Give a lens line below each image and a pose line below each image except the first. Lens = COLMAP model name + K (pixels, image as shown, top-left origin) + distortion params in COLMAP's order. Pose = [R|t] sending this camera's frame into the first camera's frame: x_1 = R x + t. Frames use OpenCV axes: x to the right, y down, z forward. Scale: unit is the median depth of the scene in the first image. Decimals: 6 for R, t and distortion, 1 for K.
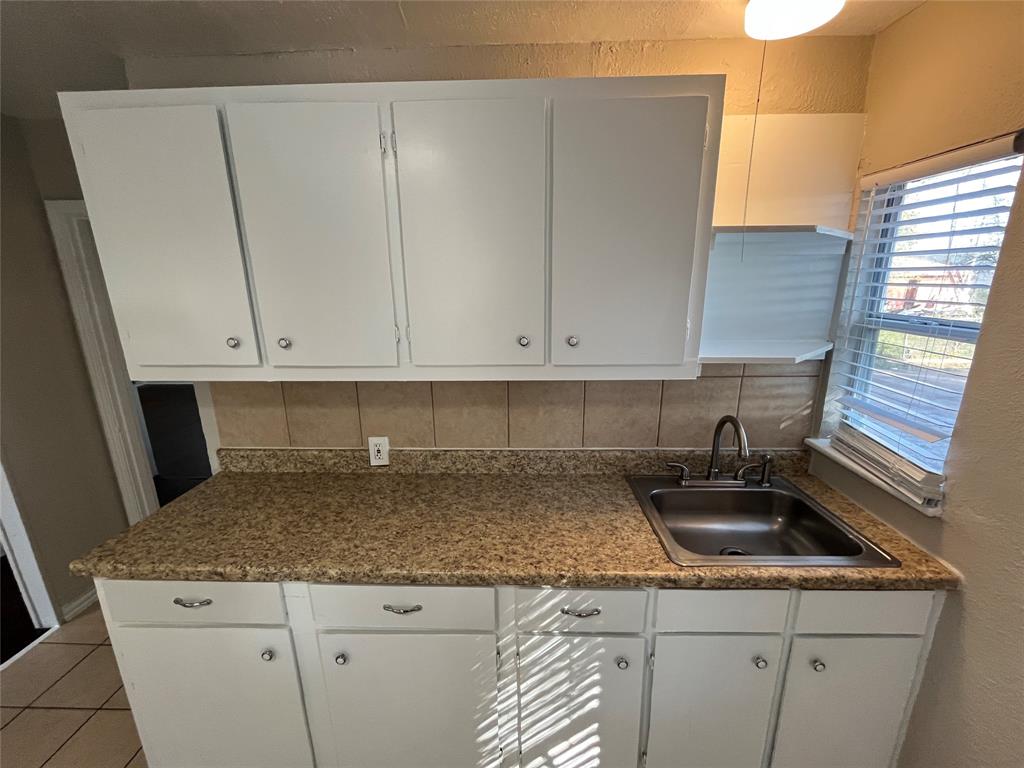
lens RADIAL K [[412.1, 0, 515.2], [0, 412.1, 382.5], [0, 0, 1]] dist [-0.001472, -0.000409]
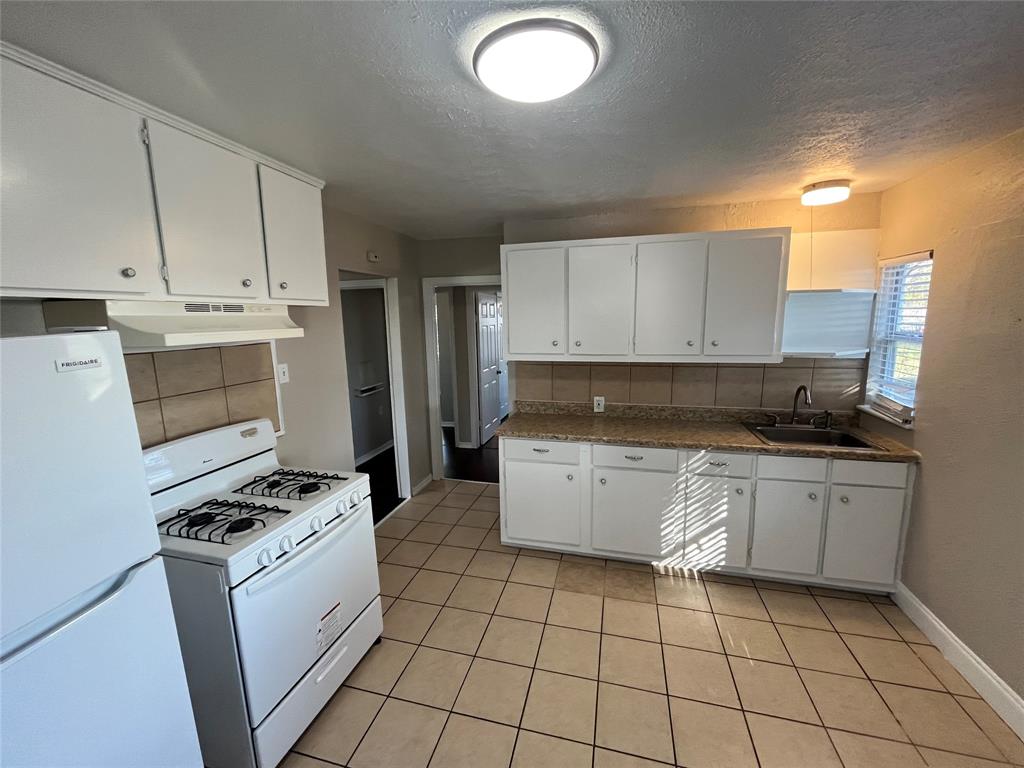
lens RADIAL K [[412.1, 0, 513.1], [0, 412.1, 384.1], [0, 0, 1]] dist [-0.001472, -0.000409]
pose [[0.971541, 0.028818, -0.235113, -0.339806], [-0.046855, 0.996340, -0.071495, 0.285106], [0.232193, 0.080476, 0.969335, -1.196697]]
